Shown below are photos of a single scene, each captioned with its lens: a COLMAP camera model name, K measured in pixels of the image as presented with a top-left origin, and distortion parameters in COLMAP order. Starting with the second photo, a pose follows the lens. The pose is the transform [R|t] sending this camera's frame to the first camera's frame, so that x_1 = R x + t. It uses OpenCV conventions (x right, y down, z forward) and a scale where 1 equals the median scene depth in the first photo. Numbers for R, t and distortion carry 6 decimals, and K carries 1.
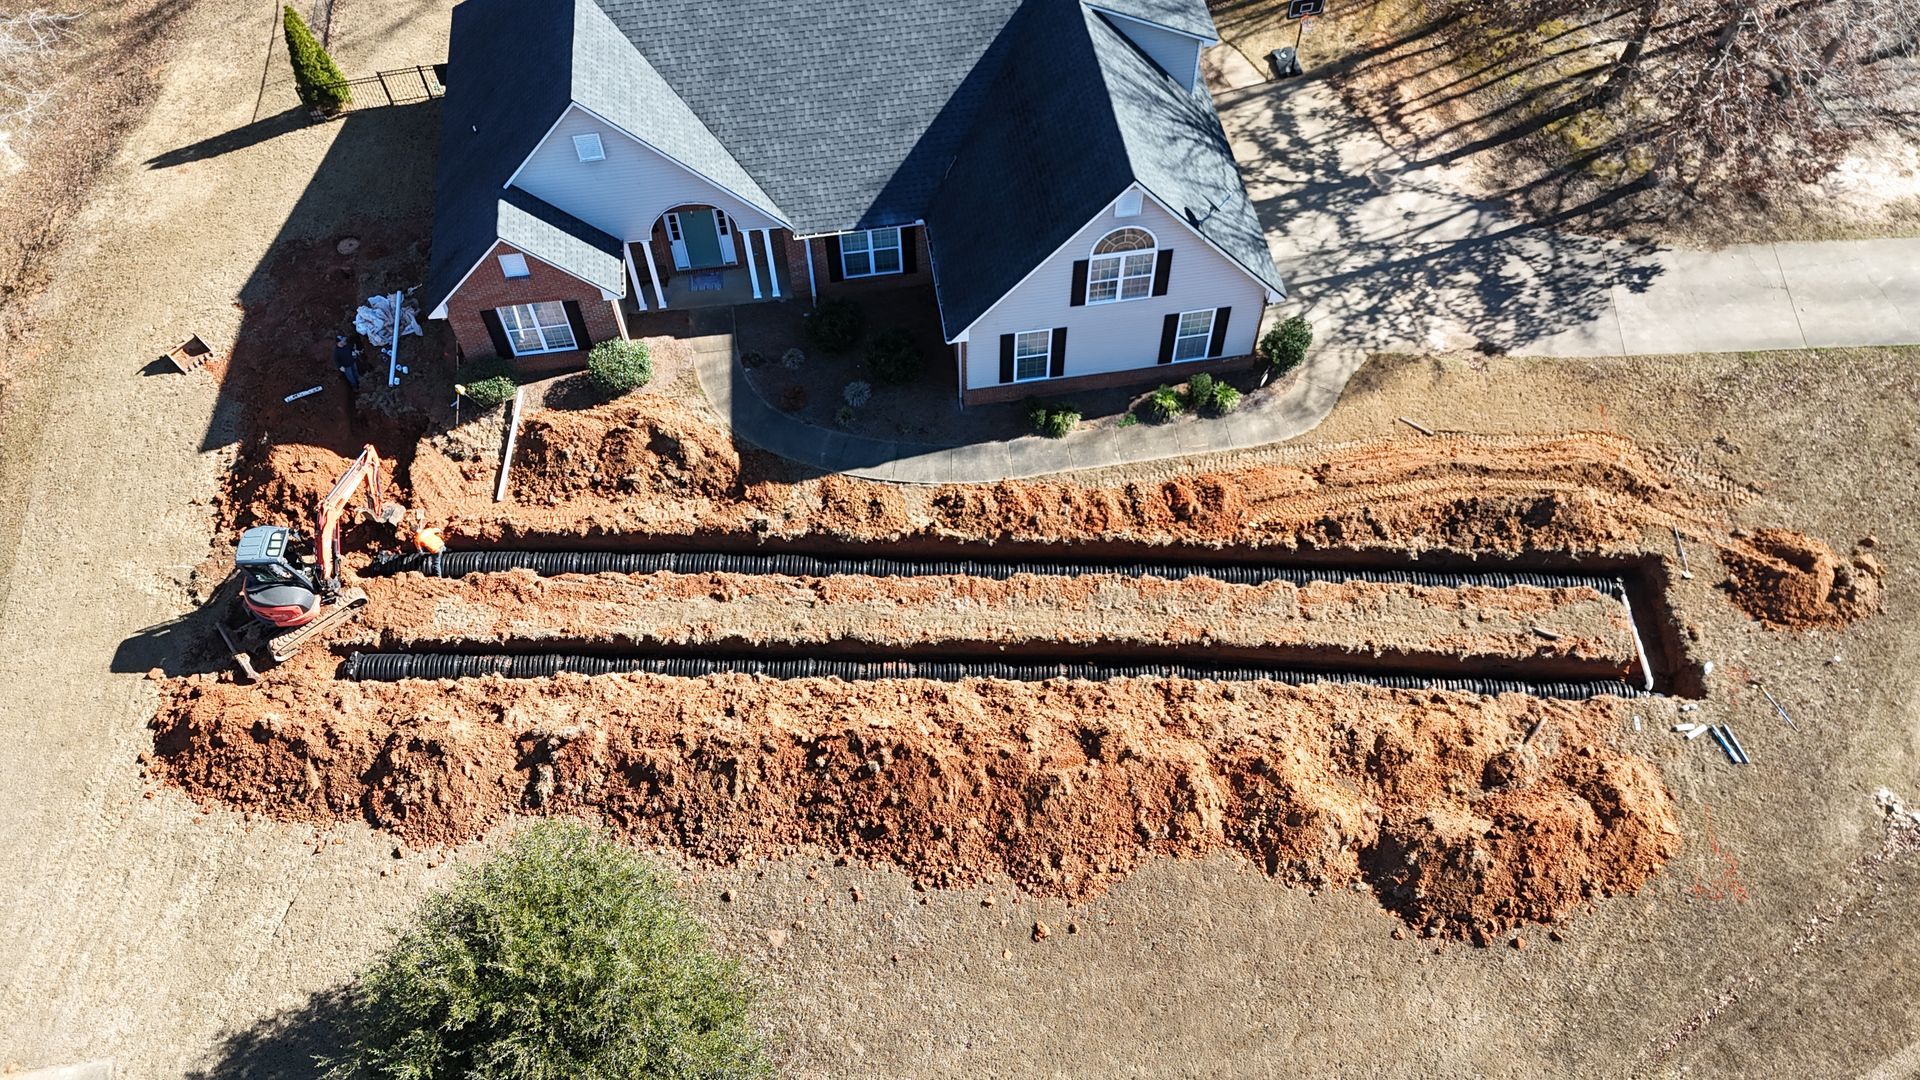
lens RADIAL K [[1427.6, 0, 959.2], [0, 1427.6, 540.3], [0, 0, 1]] dist [0.094953, -0.088303]
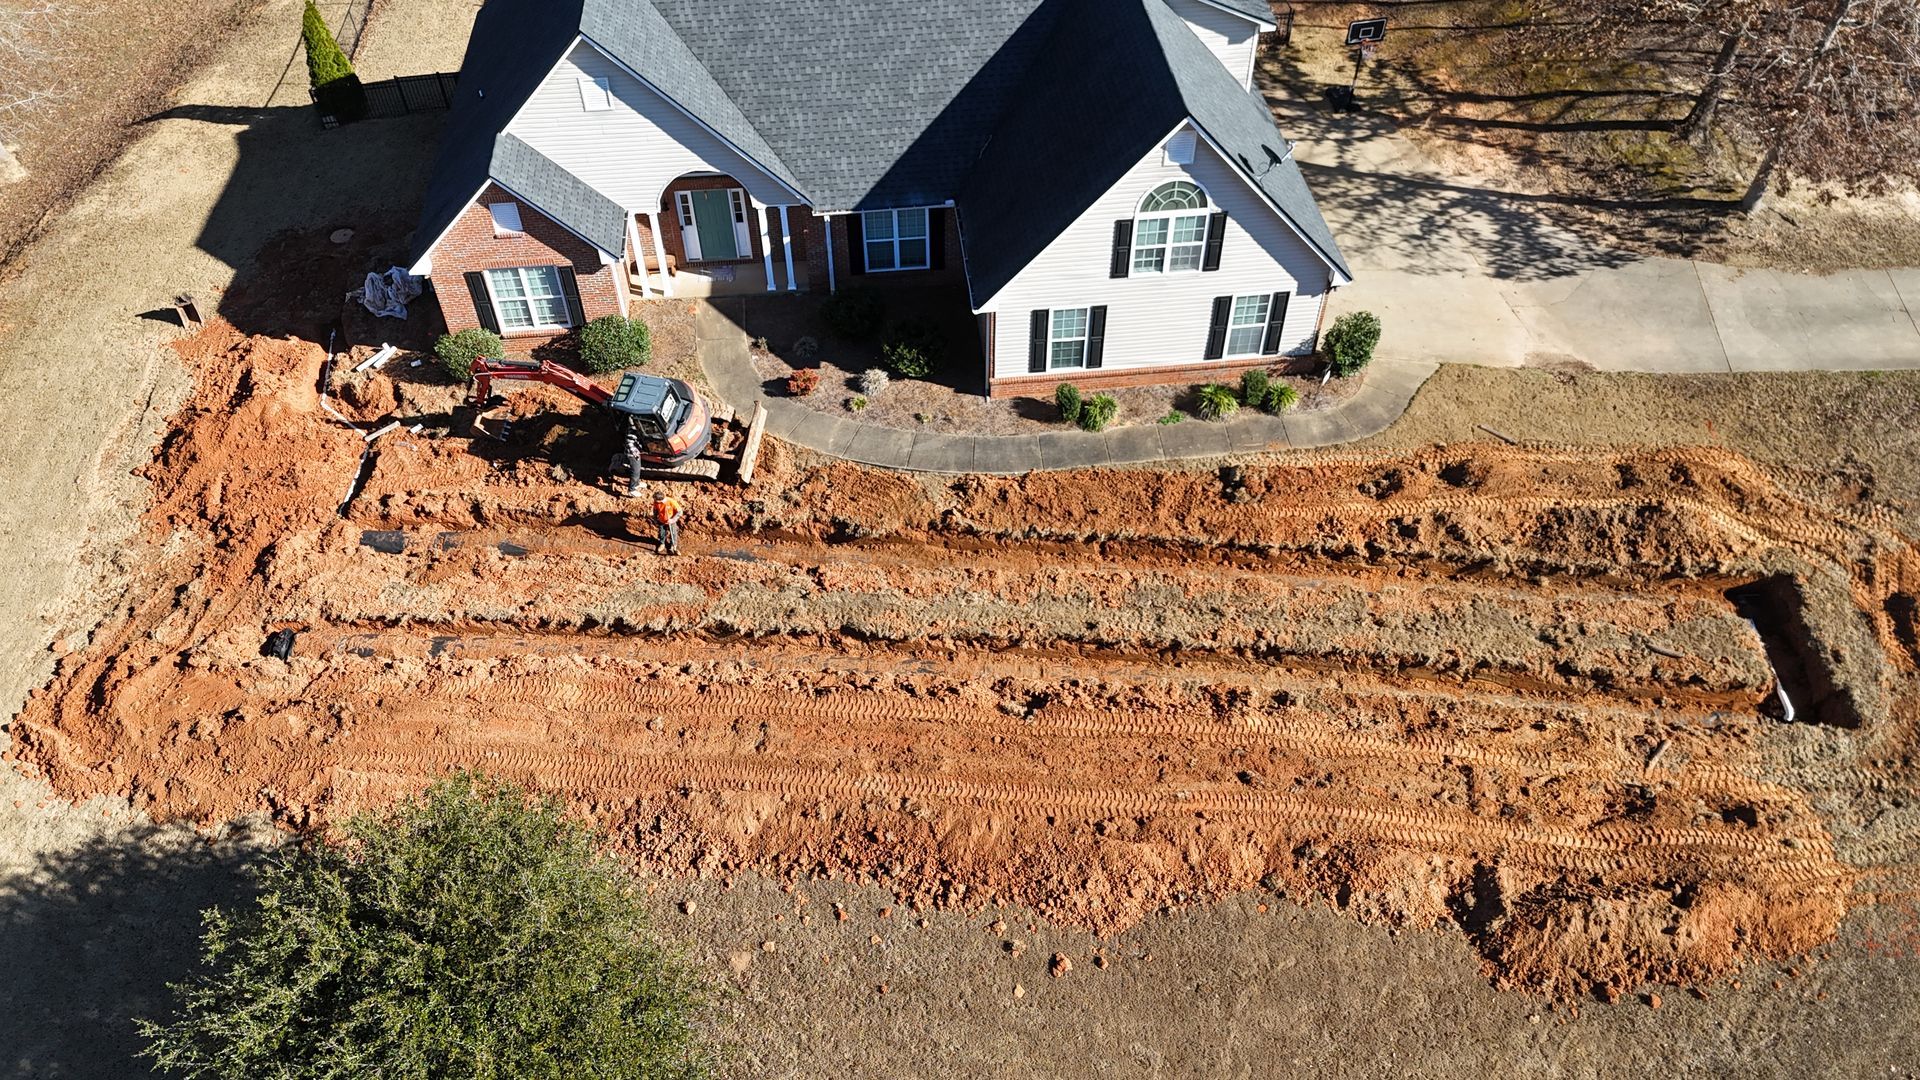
lens RADIAL K [[1427.6, 0, 959.2], [0, 1427.6, 540.3], [0, 0, 1]] dist [0.094953, -0.088303]
pose [[0.999067, 0.035329, -0.024827, 0.009481], [-0.038868, 0.986249, -0.160633, 0.144782], [0.018810, 0.161448, 0.986702, 0.127876]]
